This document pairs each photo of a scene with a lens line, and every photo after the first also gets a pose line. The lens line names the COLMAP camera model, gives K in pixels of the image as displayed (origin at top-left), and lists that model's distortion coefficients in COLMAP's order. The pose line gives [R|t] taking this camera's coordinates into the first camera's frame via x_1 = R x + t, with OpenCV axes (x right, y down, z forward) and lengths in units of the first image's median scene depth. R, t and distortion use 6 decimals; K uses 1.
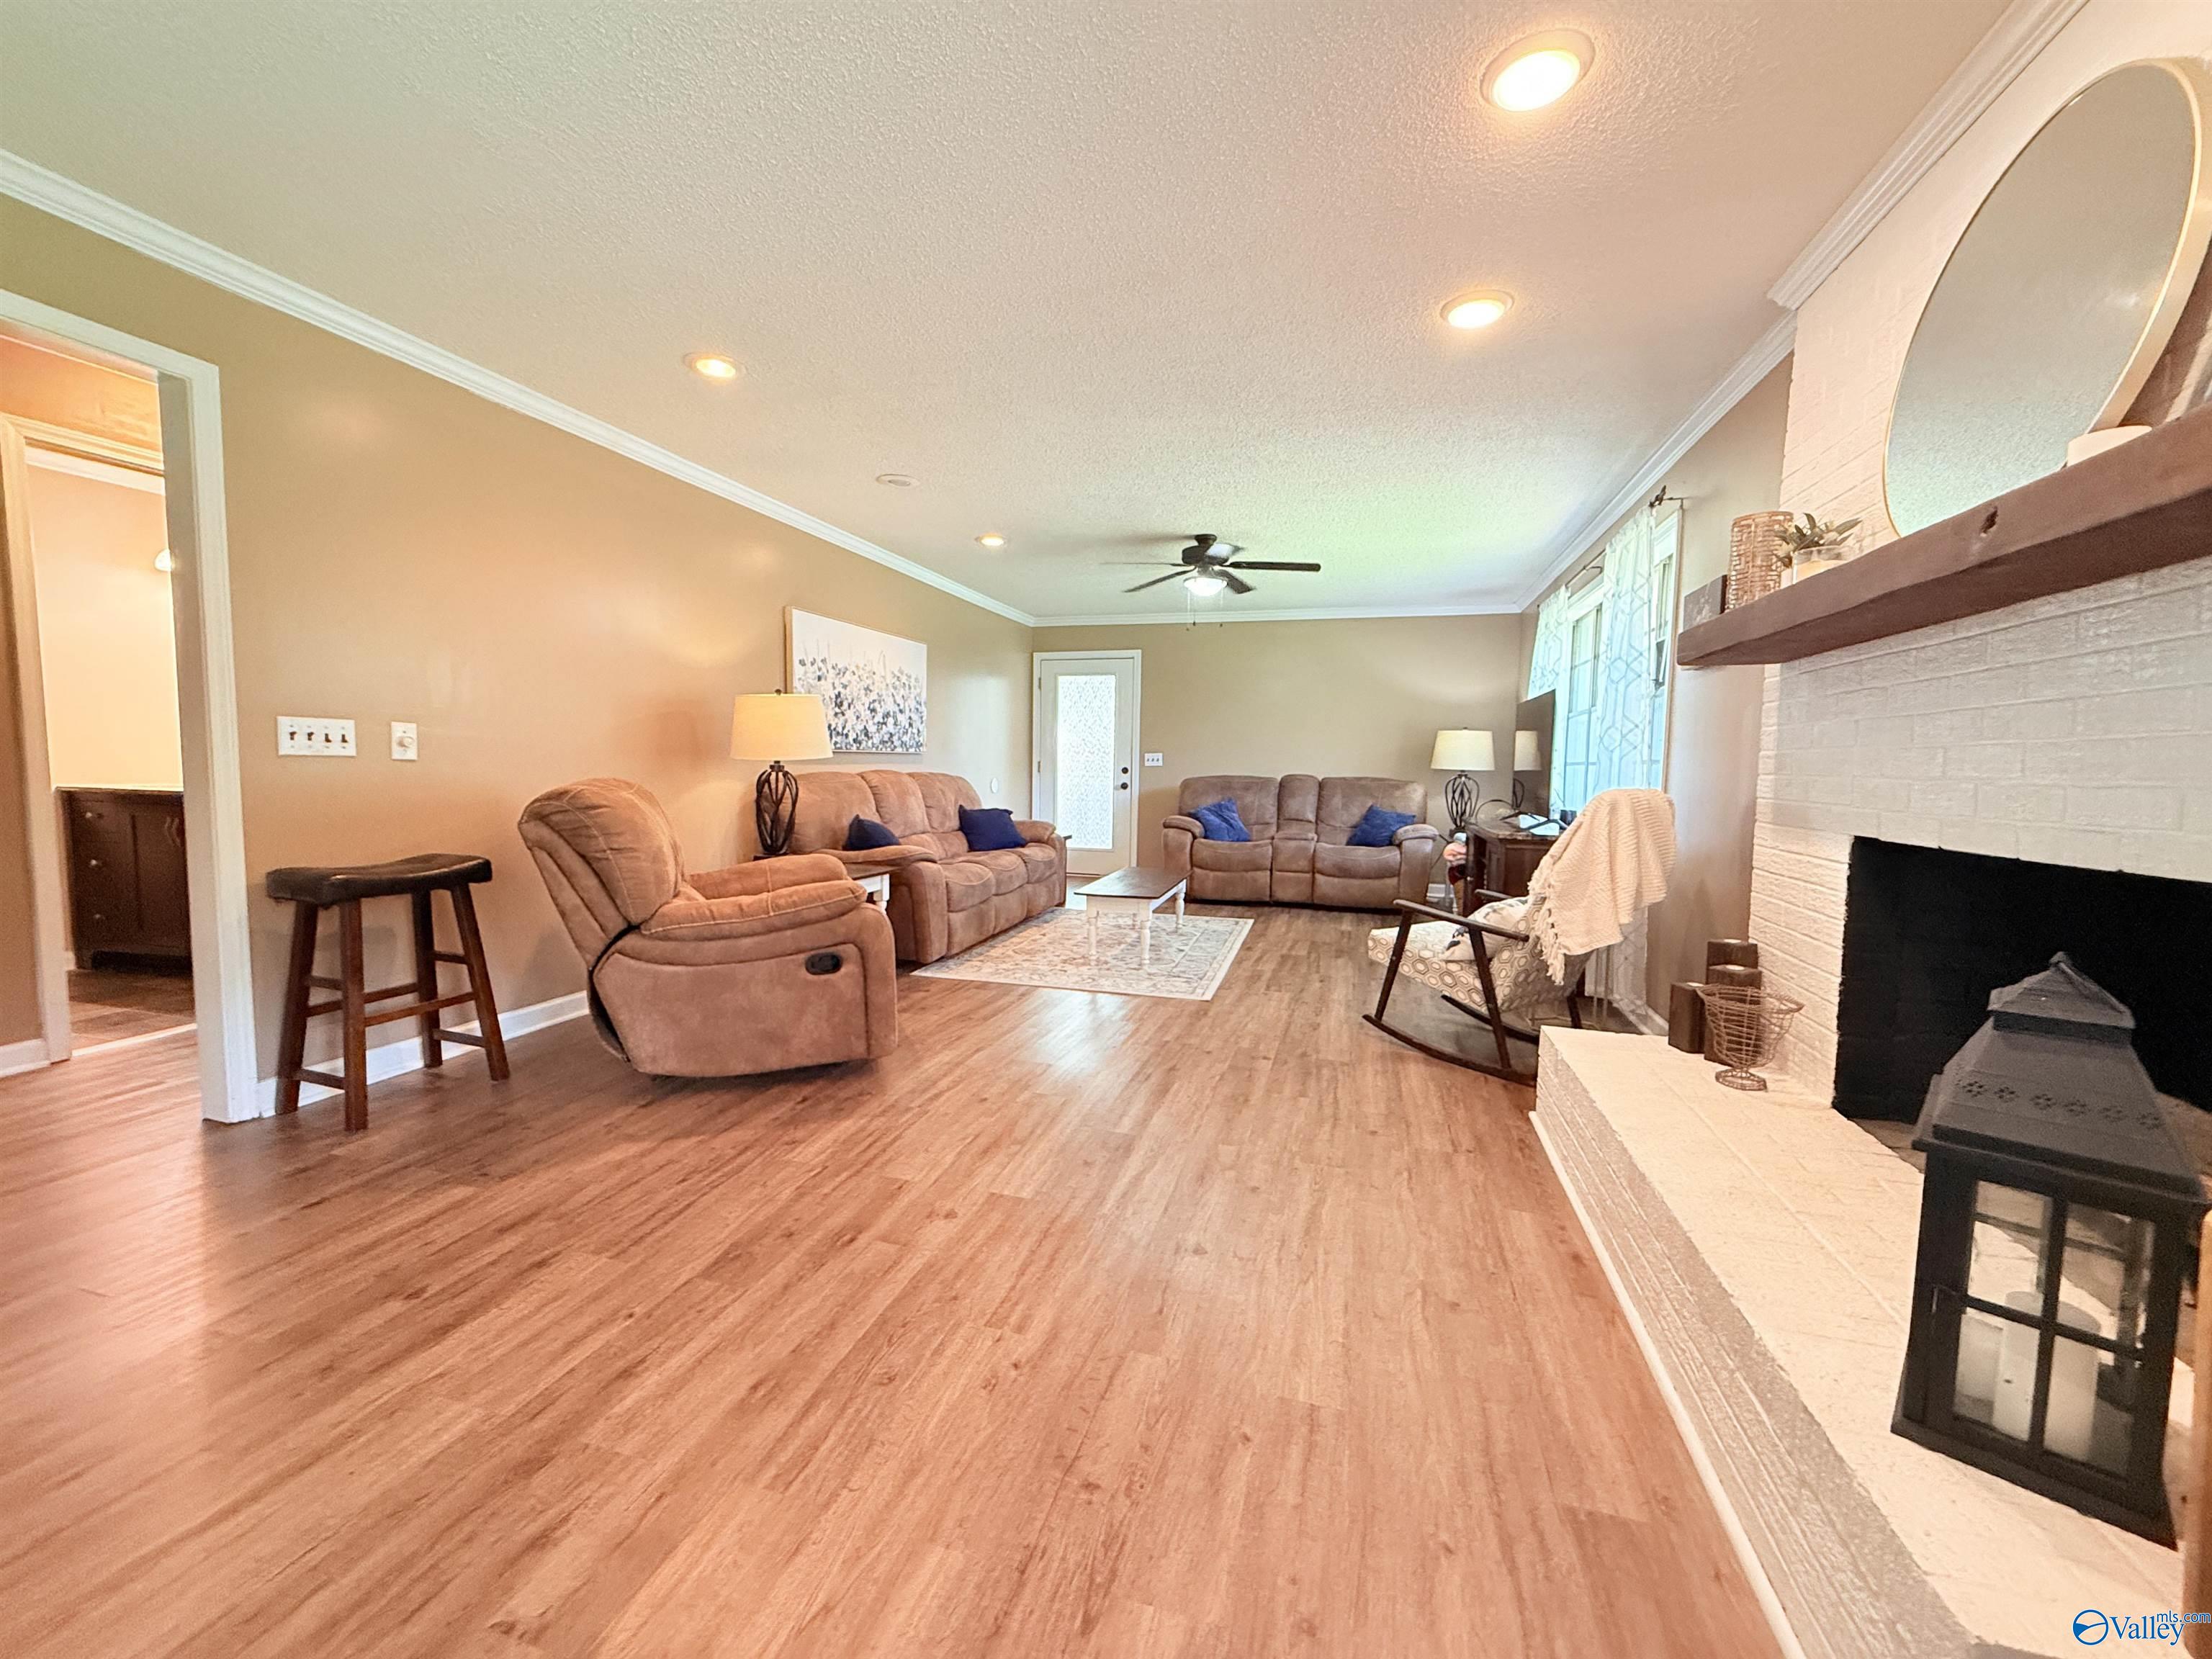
lens RADIAL K [[873.1, 0, 1102.4], [0, 873.1, 829.9], [0, 0, 1]] dist [0.001675, -0.000575]
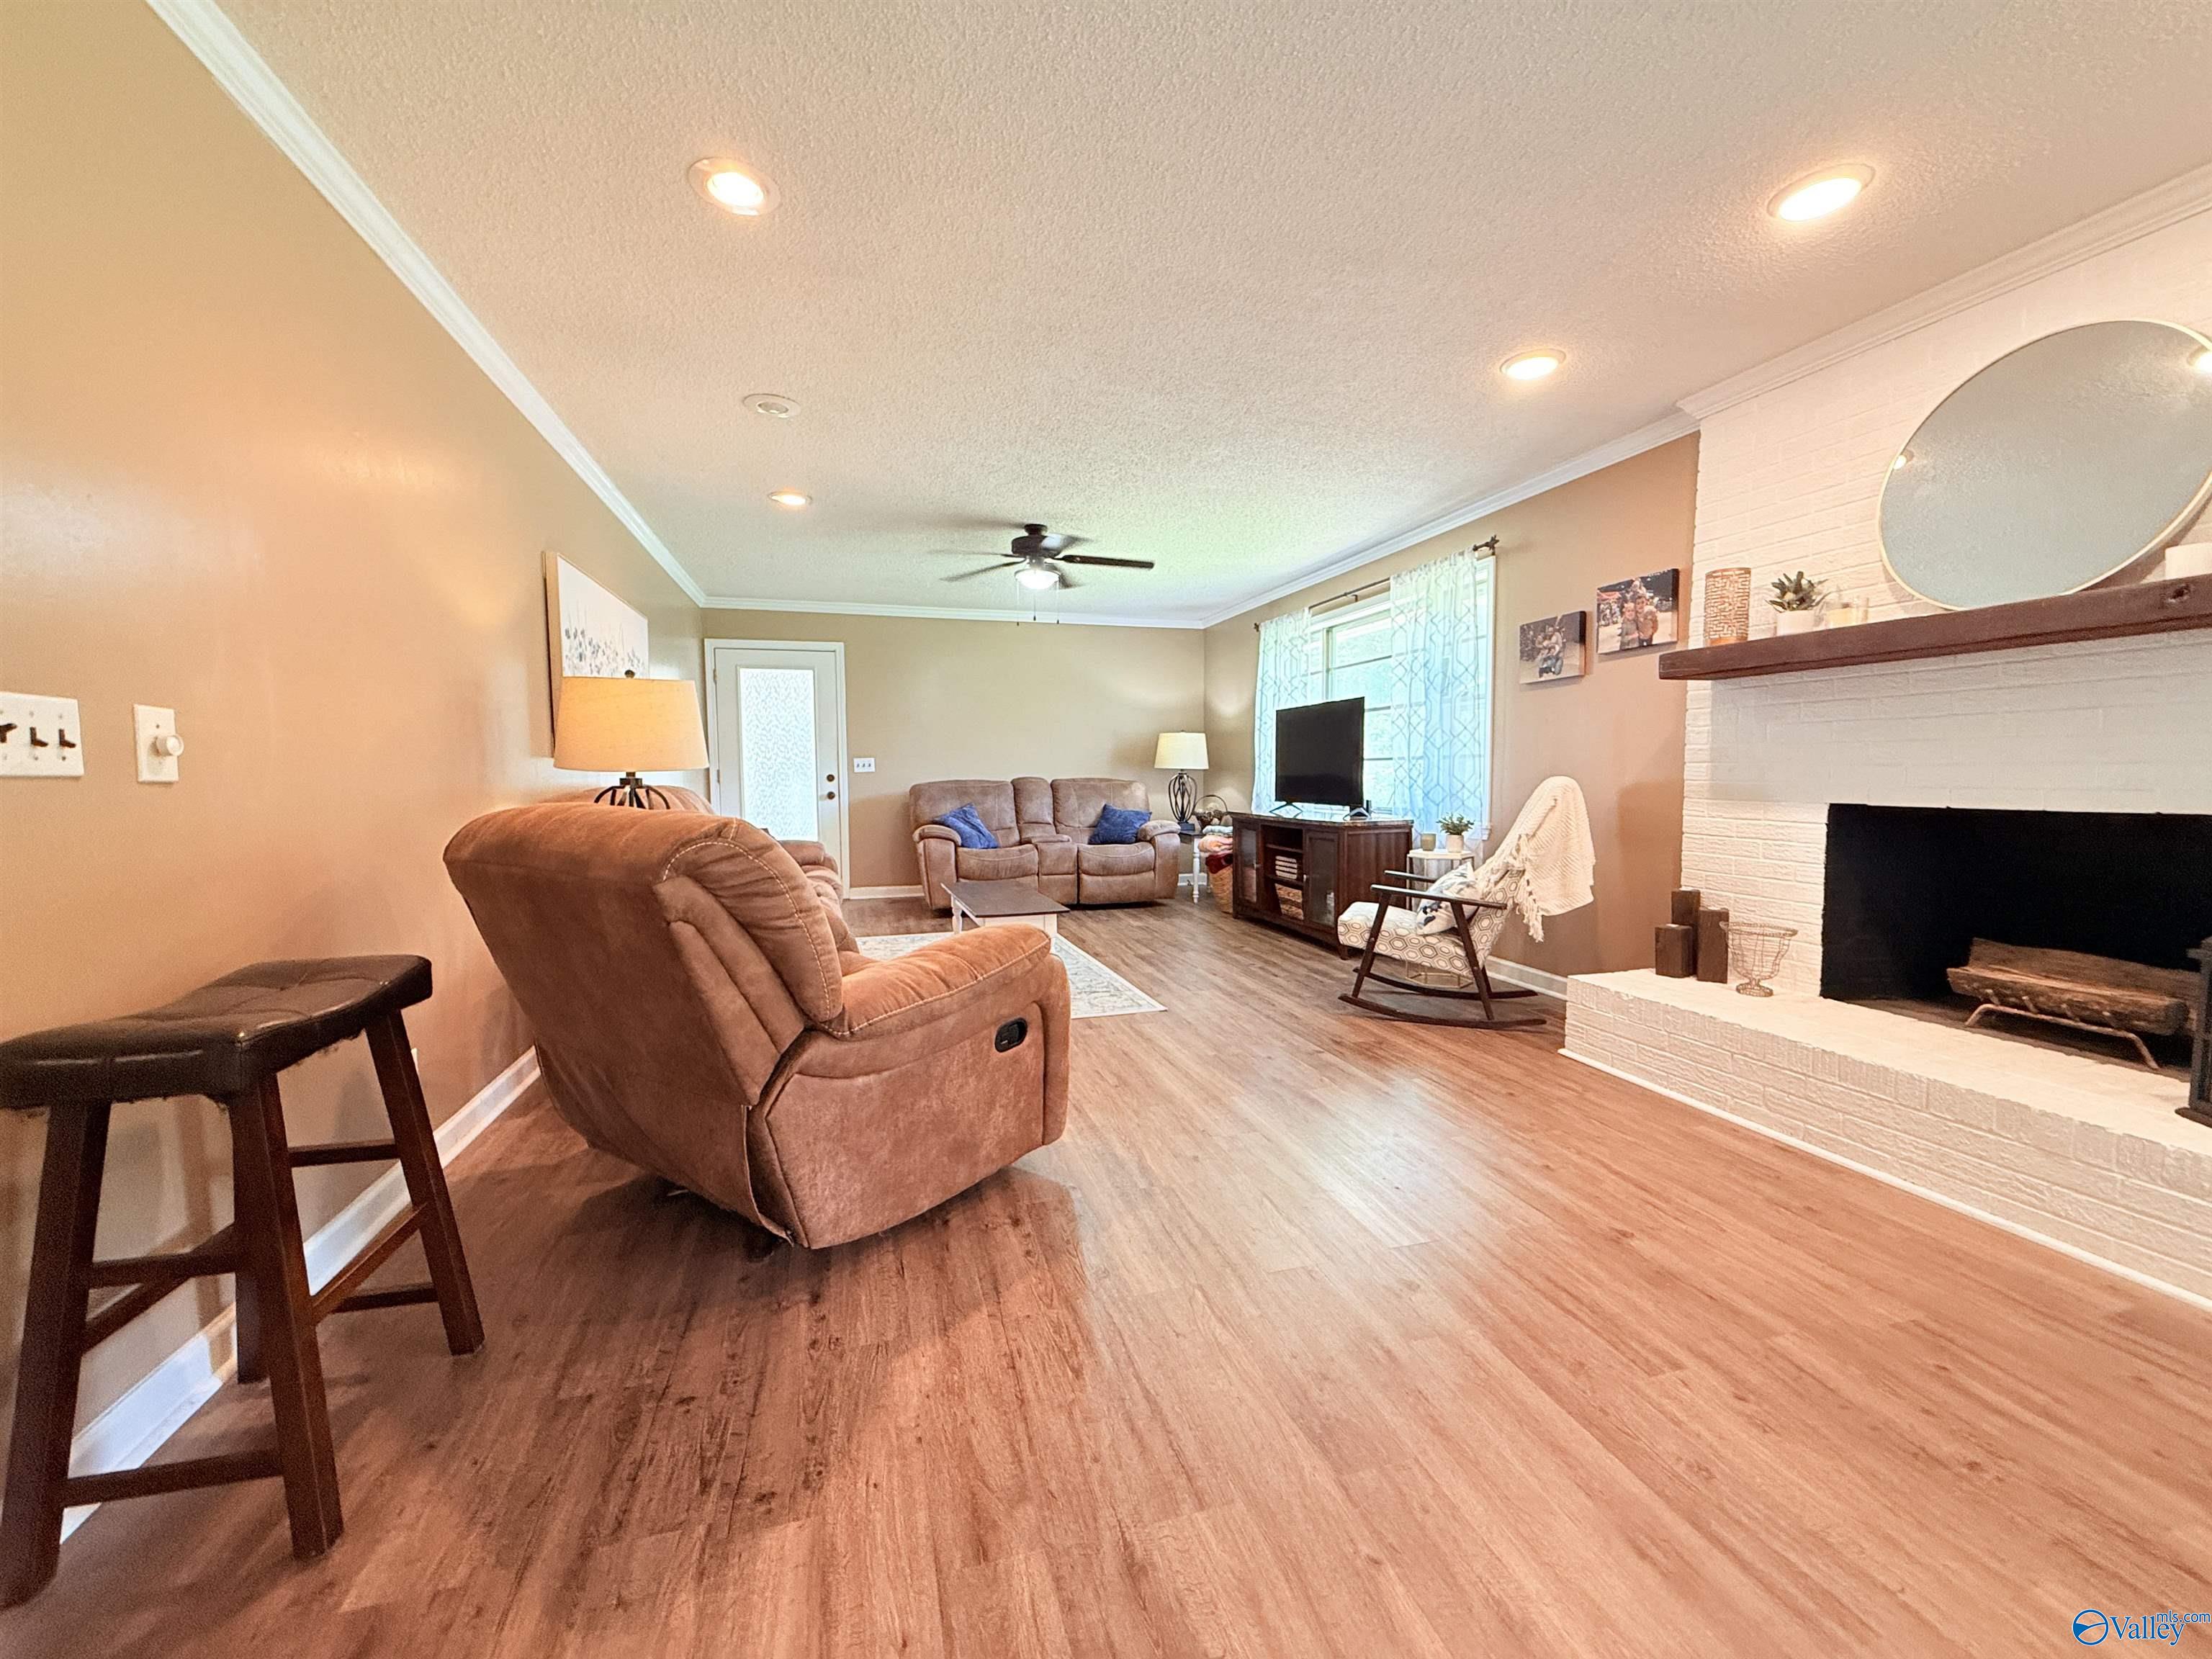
lens RADIAL K [[873.1, 0, 1098.8], [0, 873.1, 830.9], [0, 0, 1]] dist [0.001675, -0.000575]
pose [[0.844434, -0.058087, 0.532500, -0.604868], [0.060313, 0.998092, 0.013232, -0.026796], [-0.532253, 0.020943, 0.846326, 0.293944]]
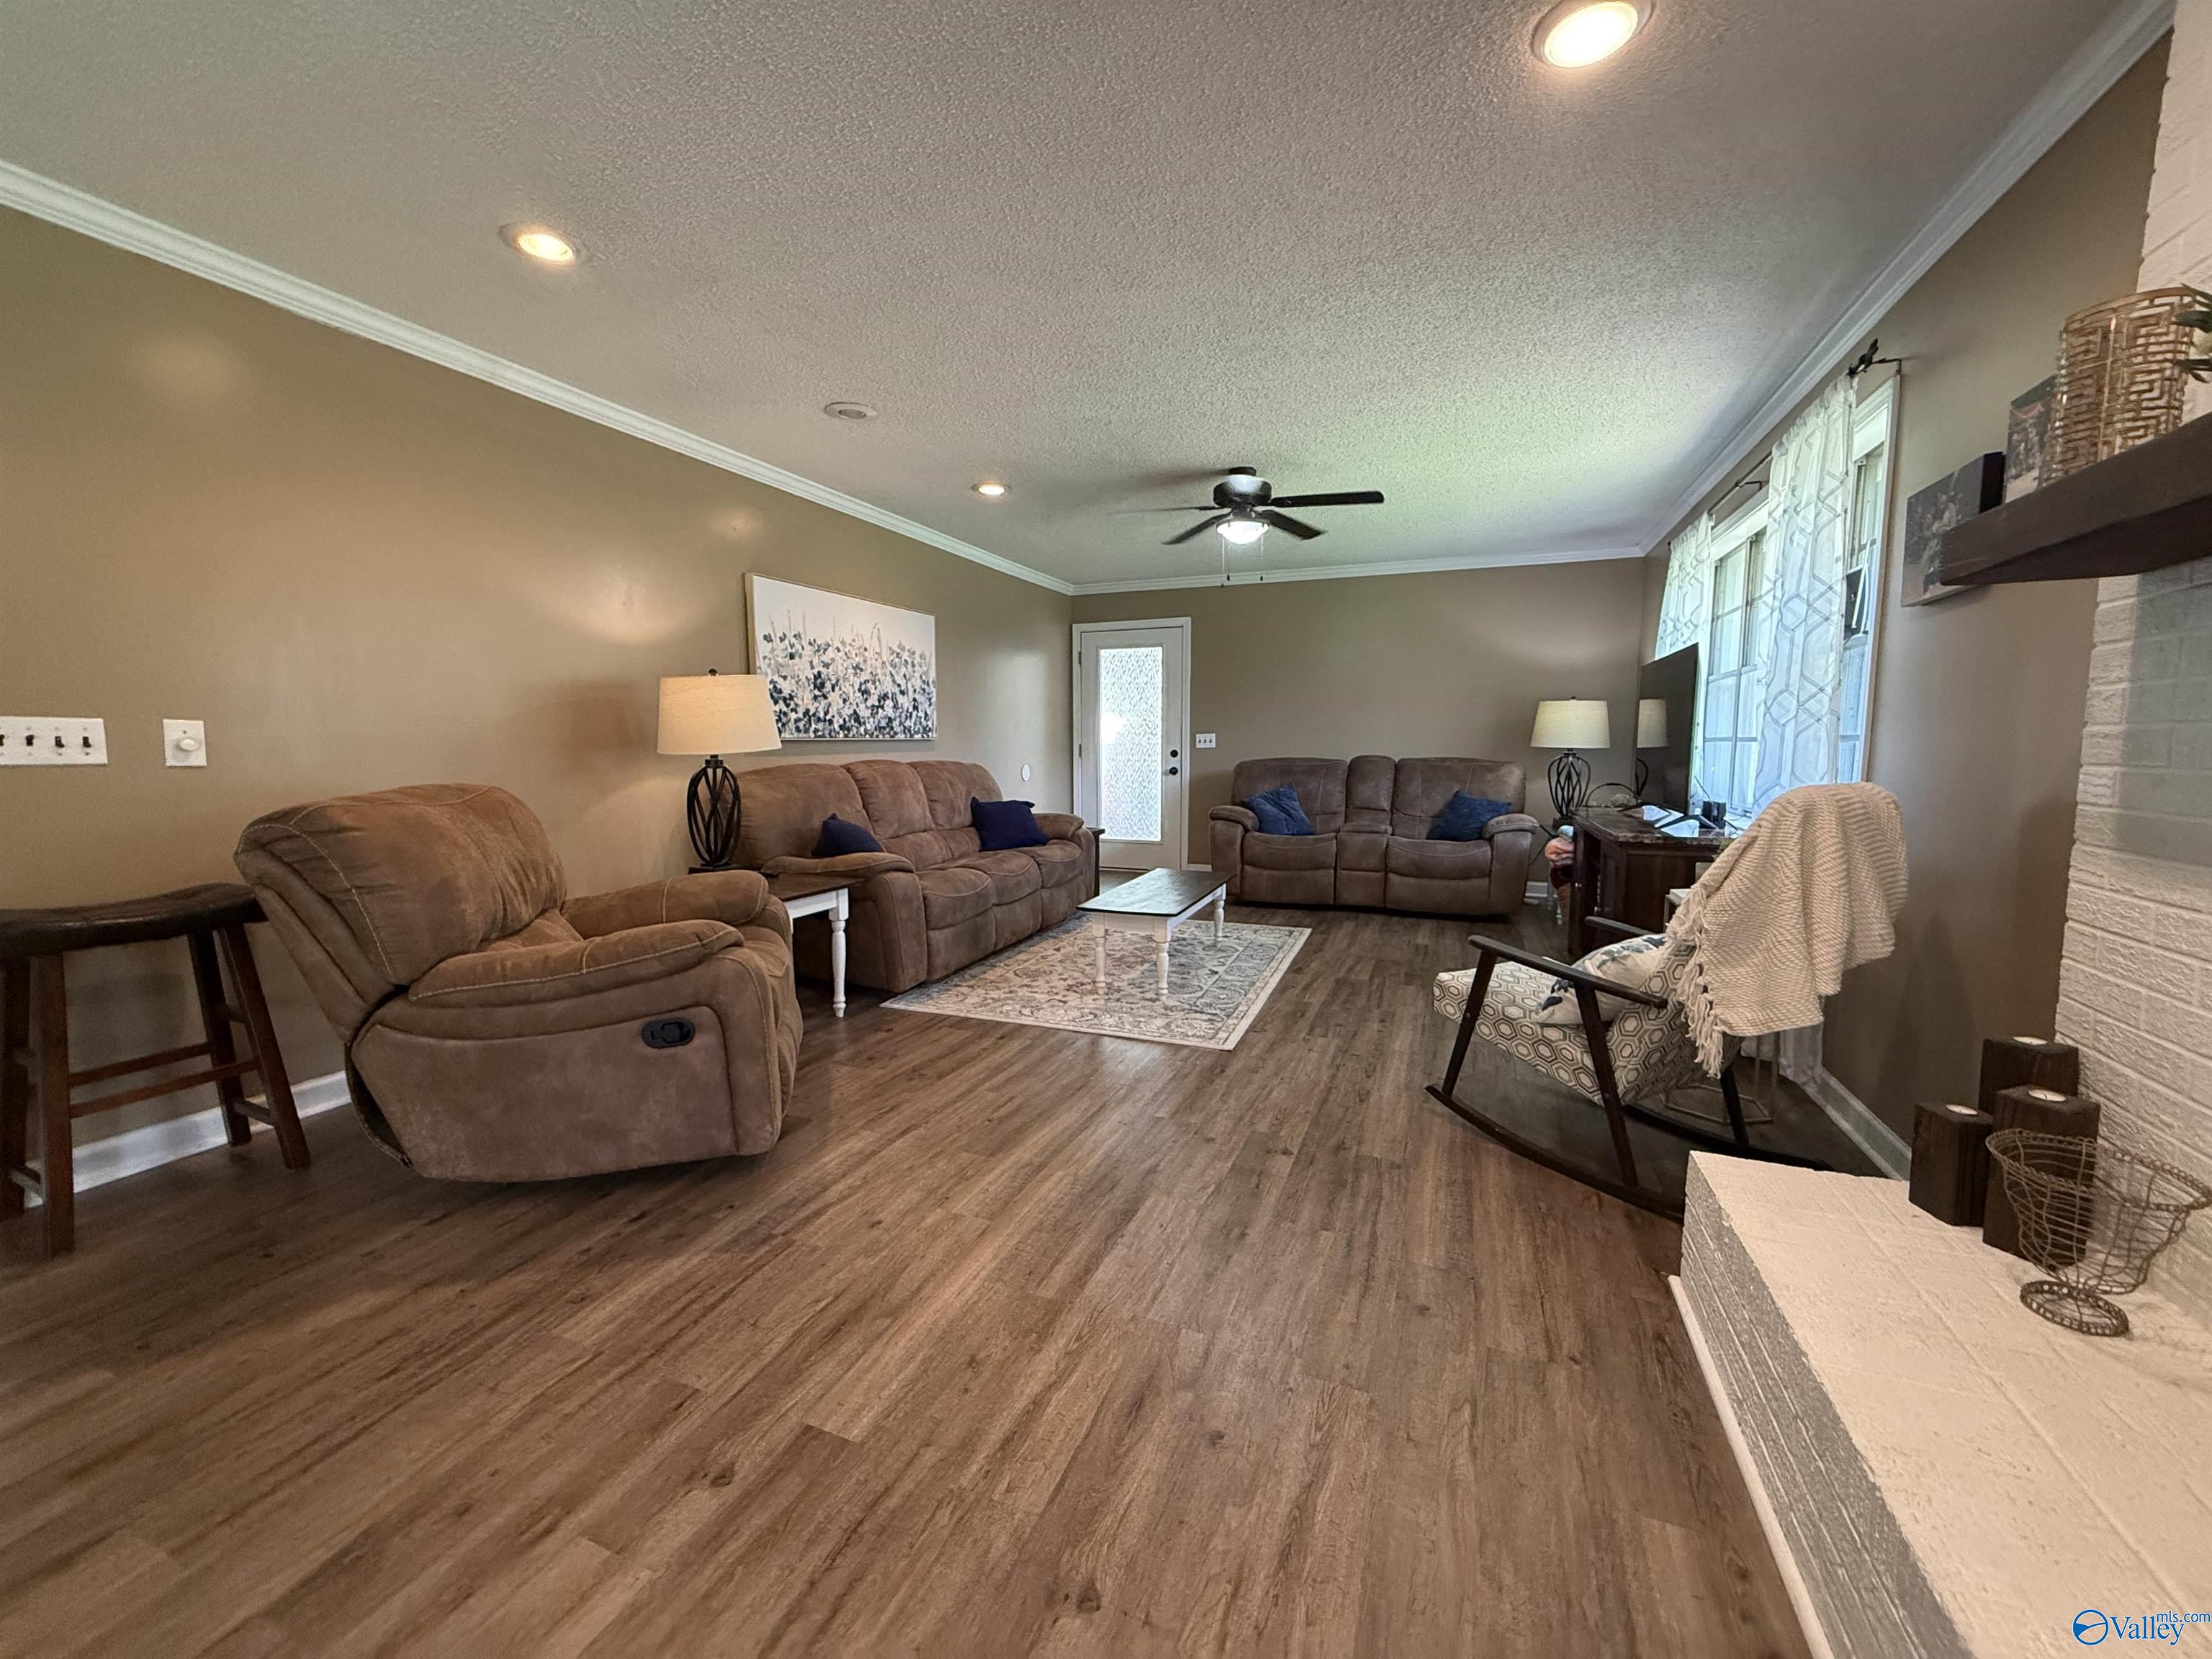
lens RADIAL K [[873.1, 0, 1103.2], [0, 873.1, 830.5], [0, 0, 1]] dist [0.001675, -0.000575]
pose [[0.994853, -0.006670, -0.101107, 0.119555], [0.009219, 0.999651, 0.024762, -0.032904], [0.100907, -0.025566, 0.994567, 0.279653]]
